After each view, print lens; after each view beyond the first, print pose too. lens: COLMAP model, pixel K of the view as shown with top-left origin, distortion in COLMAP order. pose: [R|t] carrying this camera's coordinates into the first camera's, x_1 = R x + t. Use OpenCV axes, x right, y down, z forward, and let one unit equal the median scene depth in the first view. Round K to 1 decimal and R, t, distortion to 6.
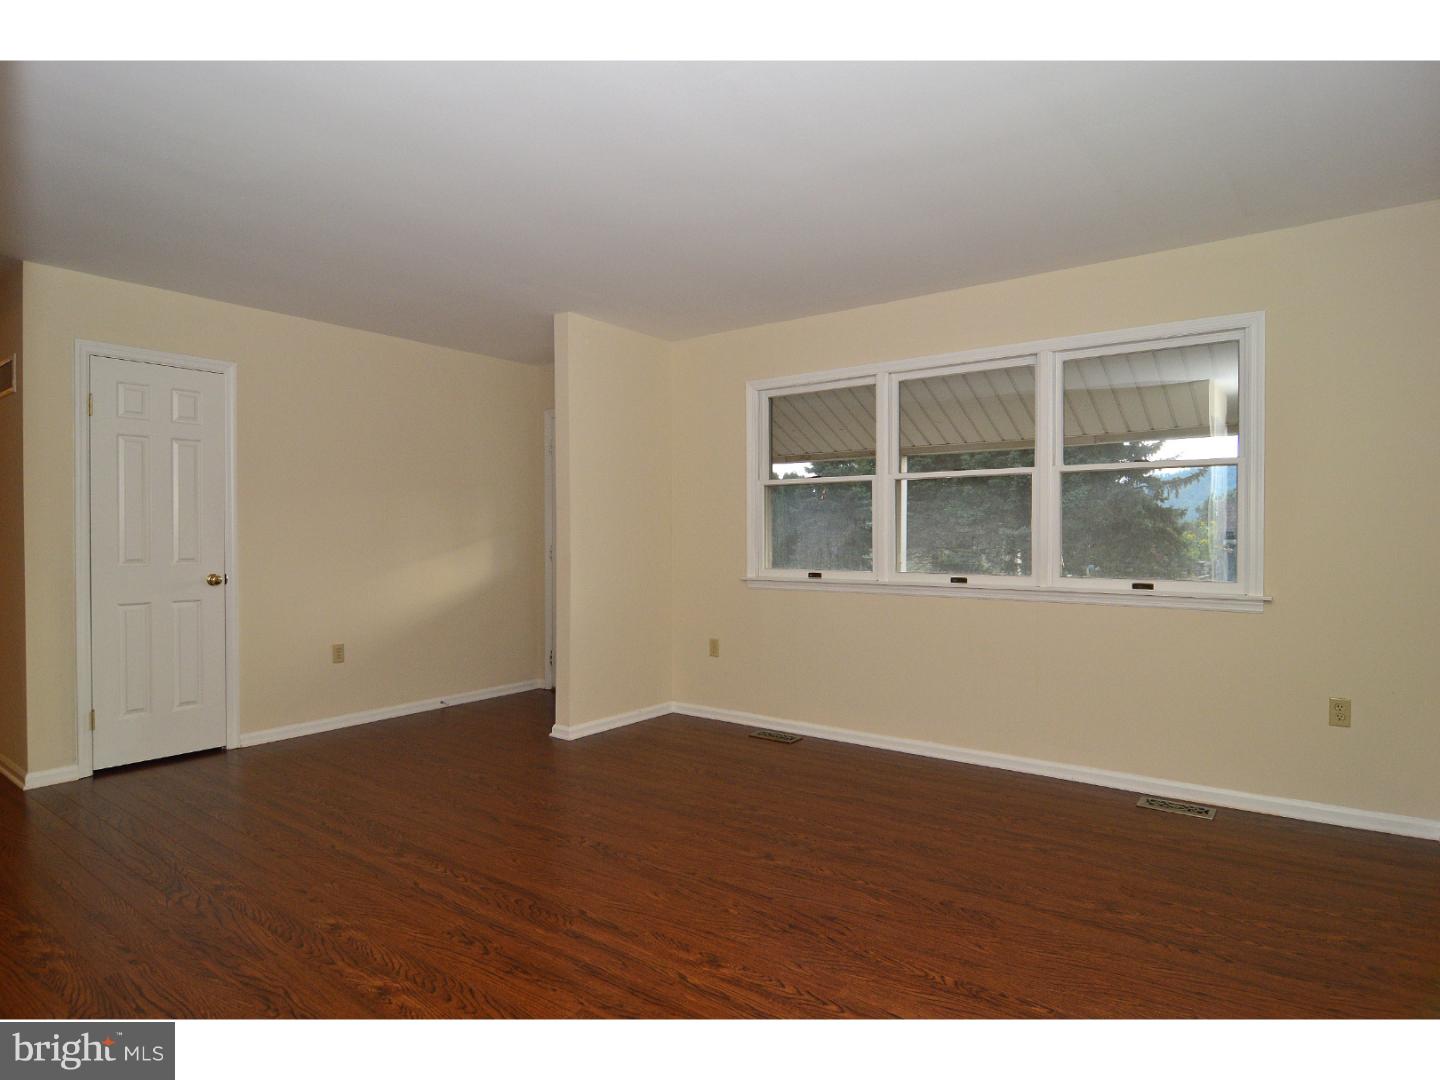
lens RADIAL K [[777.6, 0, 699.2], [0, 777.6, 536.1], [0, 0, 1]] dist [-0.005475, -0.001050]
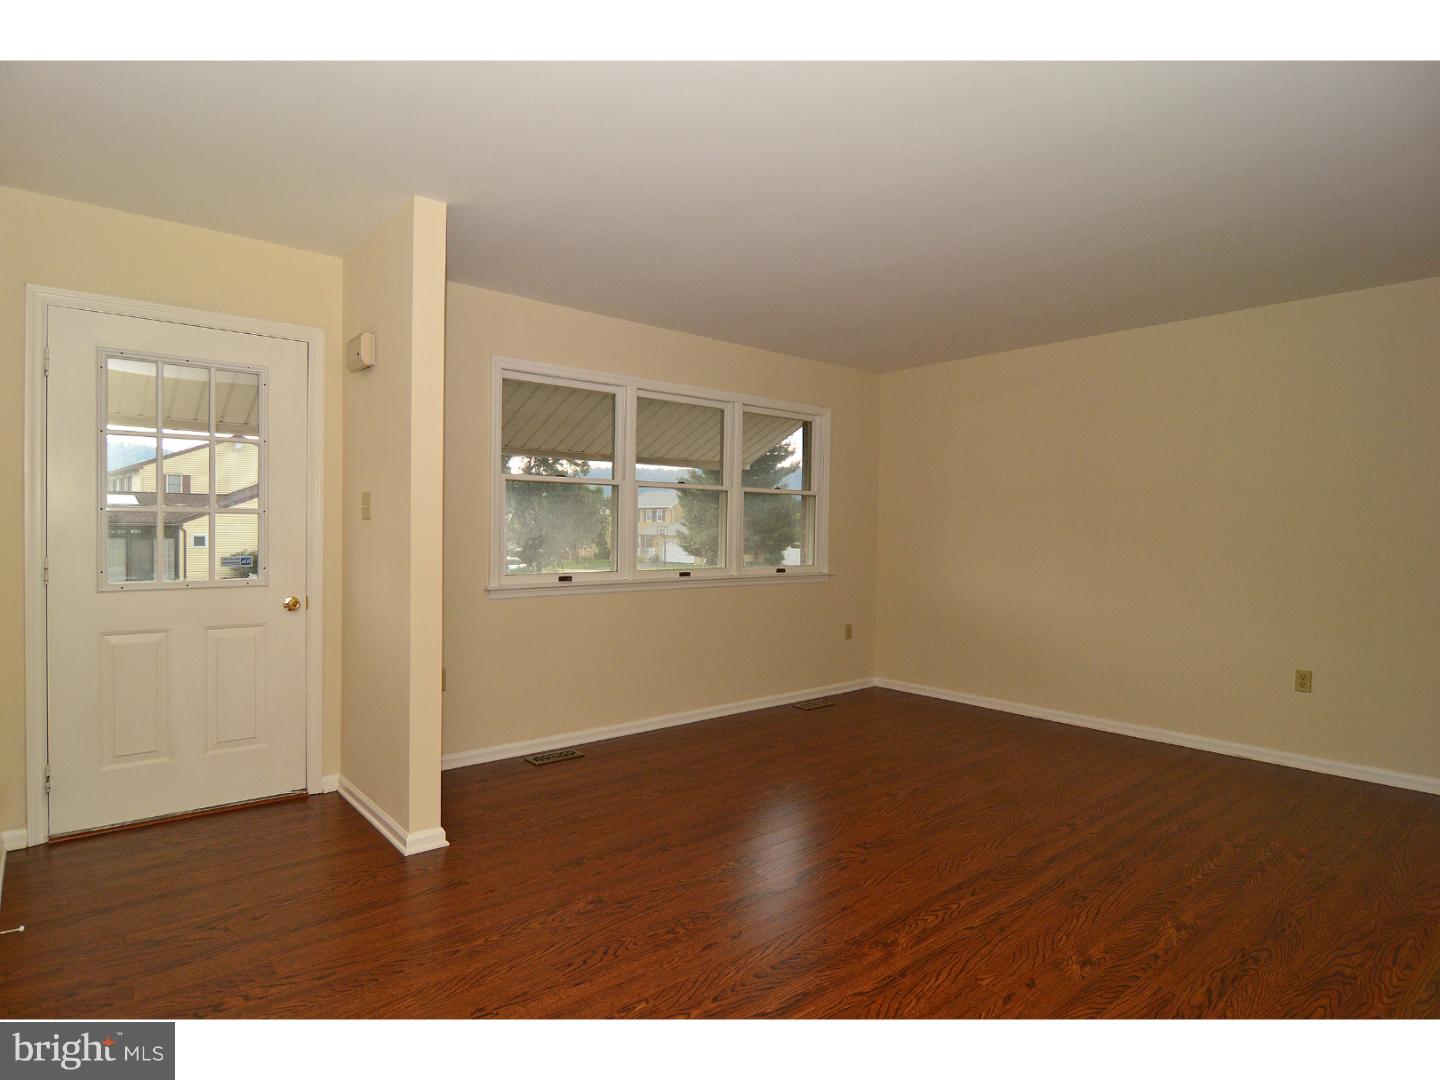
lens RADIAL K [[777.6, 0, 699.2], [0, 777.6, 536.1], [0, 0, 1]] dist [-0.005475, -0.001050]
pose [[0.240710, -0.005842, 0.970580, -1.182207], [-0.006701, 0.999948, 0.007681, -0.017393], [-0.970574, -0.008352, 0.240658, 0.973576]]
